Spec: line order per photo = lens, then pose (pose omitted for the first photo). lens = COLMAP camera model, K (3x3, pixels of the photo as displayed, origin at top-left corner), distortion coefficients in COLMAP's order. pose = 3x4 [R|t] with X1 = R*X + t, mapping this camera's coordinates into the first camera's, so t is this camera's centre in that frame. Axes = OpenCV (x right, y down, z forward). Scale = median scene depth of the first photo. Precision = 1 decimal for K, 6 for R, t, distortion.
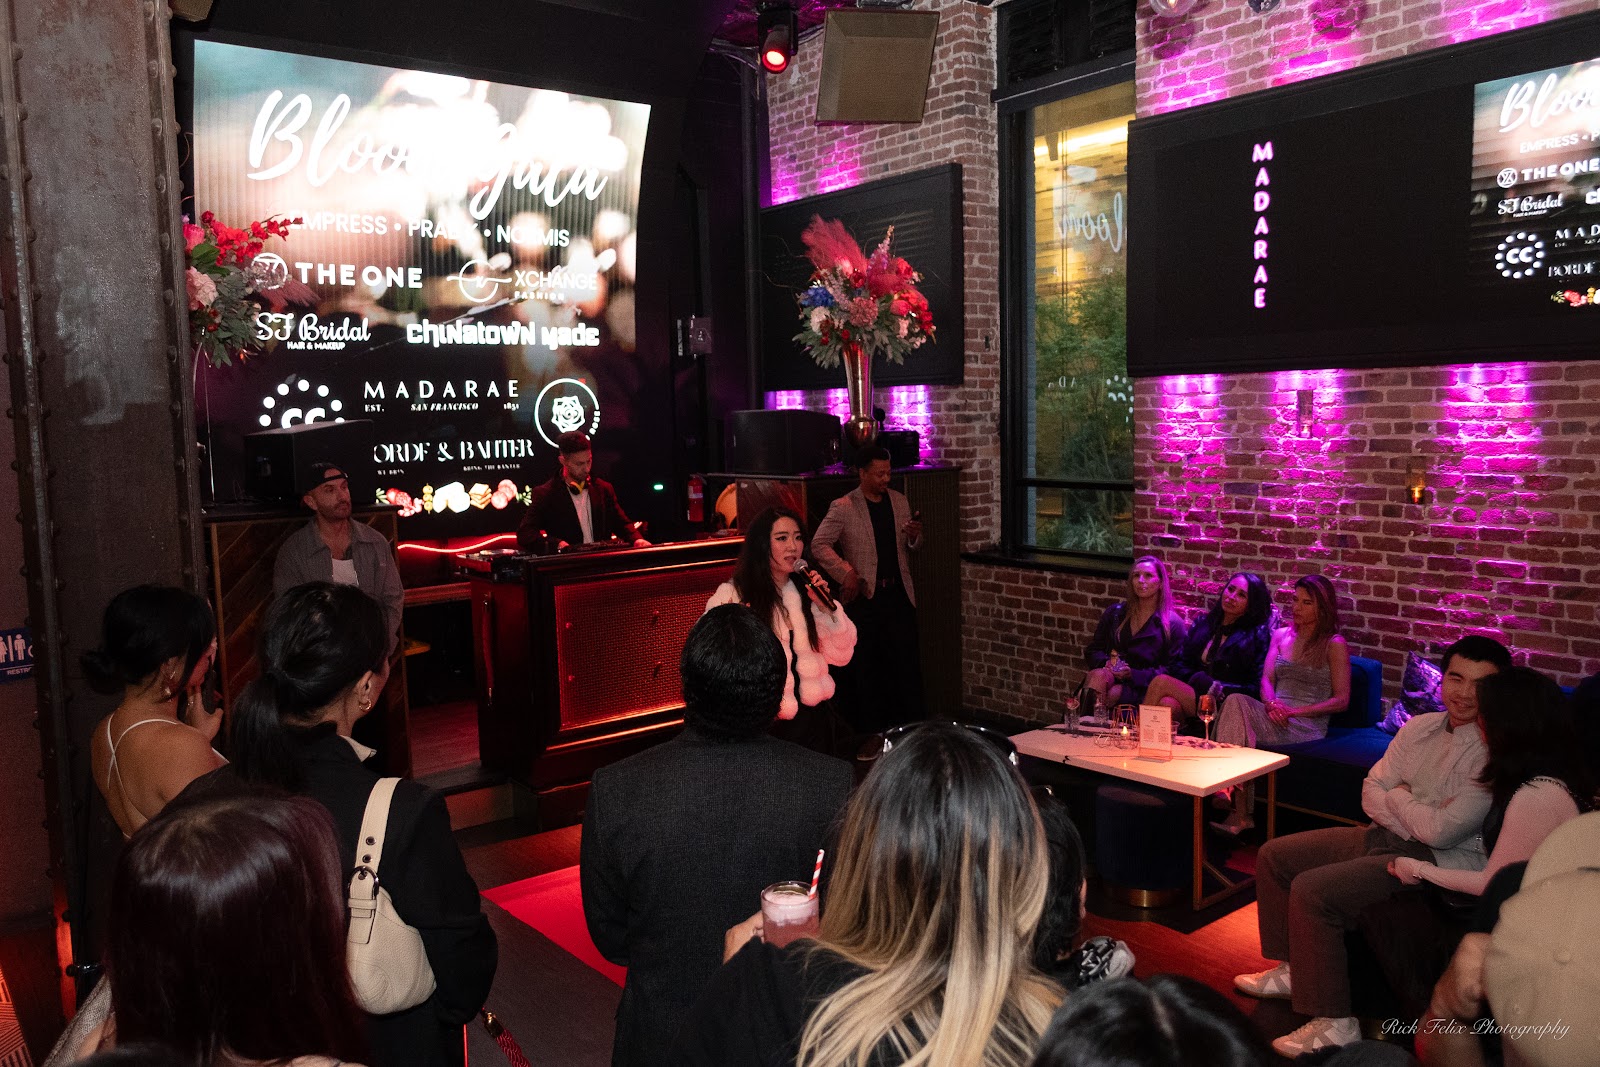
lens RADIAL K [[1249.2, 0, 798.1], [0, 1249.2, 545.3], [0, 0, 1]] dist [-0.008287, -0.000360]
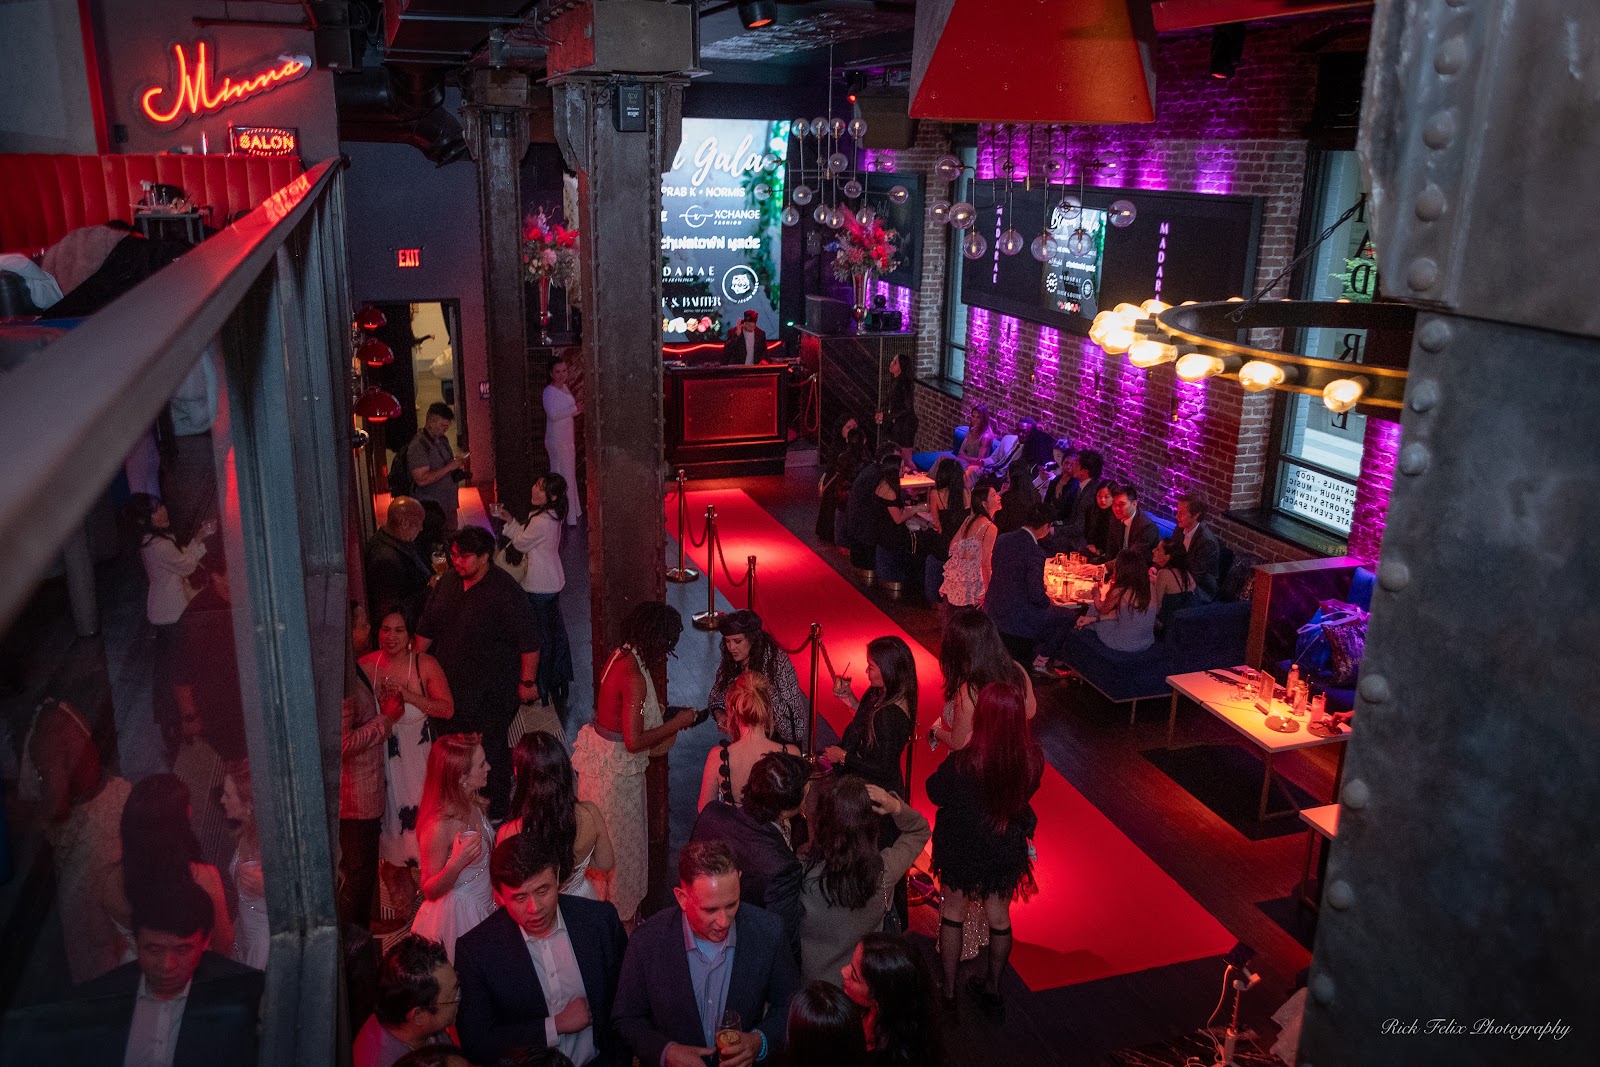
lens RADIAL K [[1249.2, 0, 798.1], [0, 1249.2, 545.3], [0, 0, 1]] dist [-0.008287, -0.000360]
pose [[0.944280, 0.137966, -0.298834, 0.761662], [-0.075883, 0.974705, 0.210221, -0.177349], [0.320278, -0.175831, 0.930863, -1.201792]]
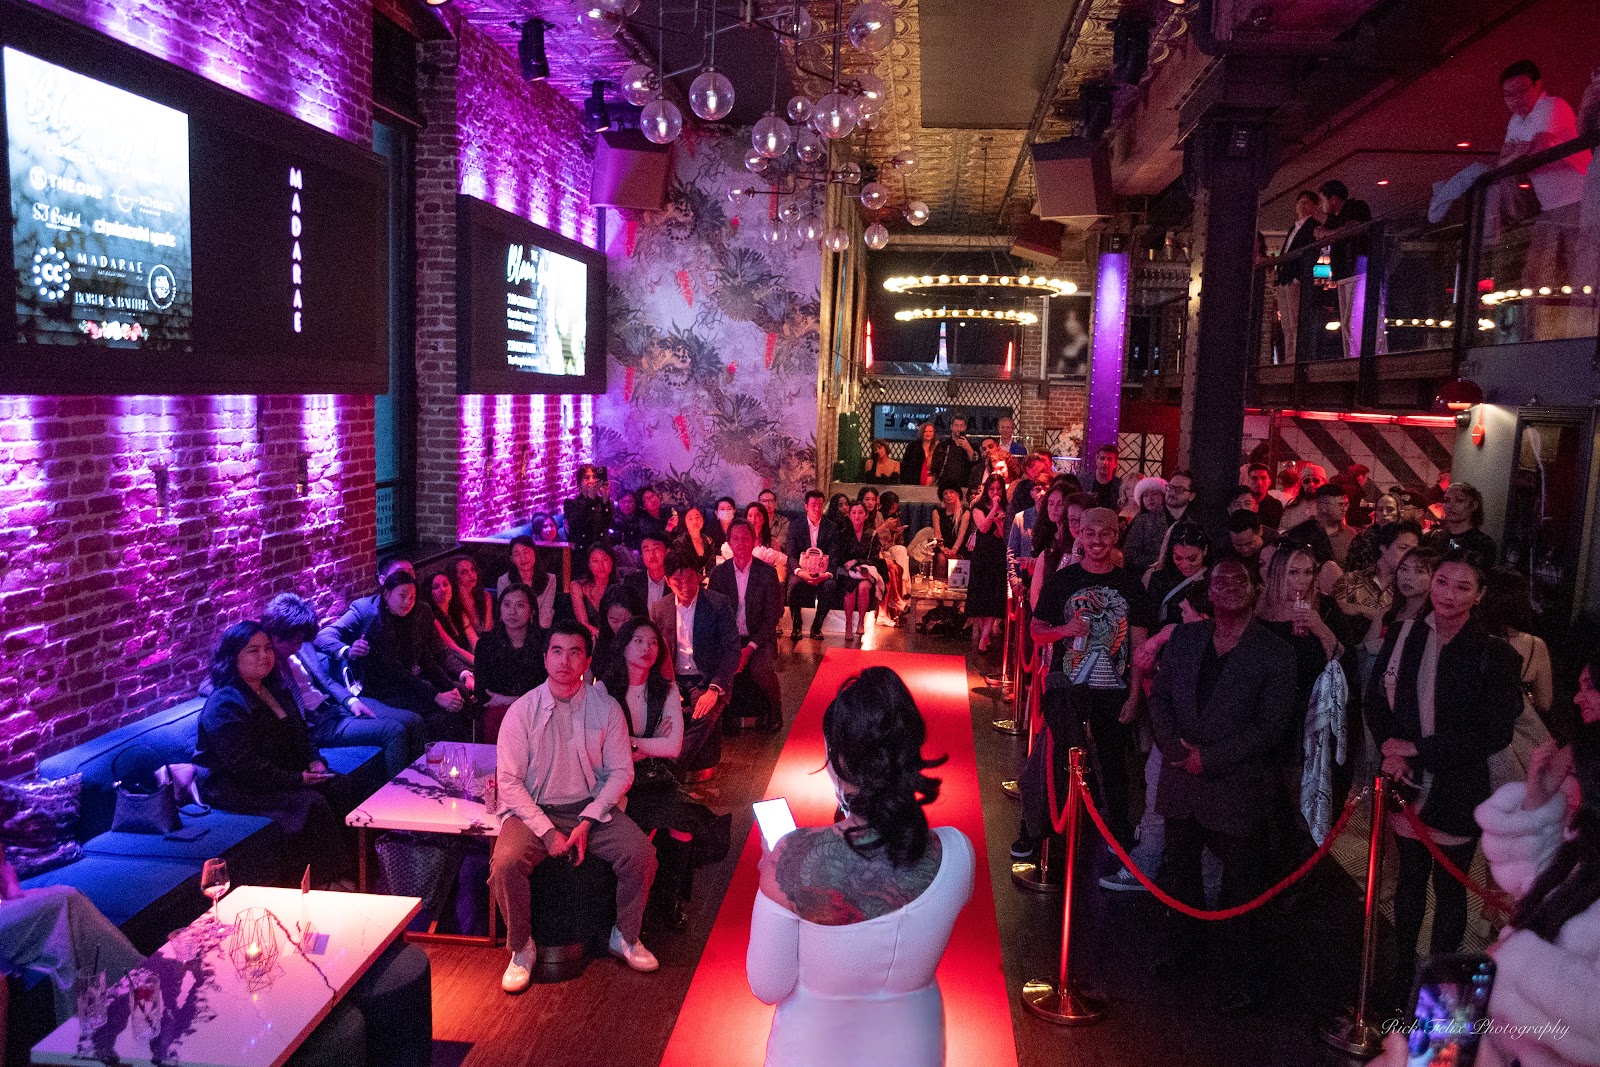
lens RADIAL K [[1249.2, 0, 798.1], [0, 1249.2, 545.3], [0, 0, 1]] dist [-0.008287, -0.000360]
pose [[-0.723911, -0.086621, 0.684434, -0.342194], [0.058022, 0.980927, 0.185513, -0.150867], [-0.687449, 0.174007, -0.705078, 1.092419]]
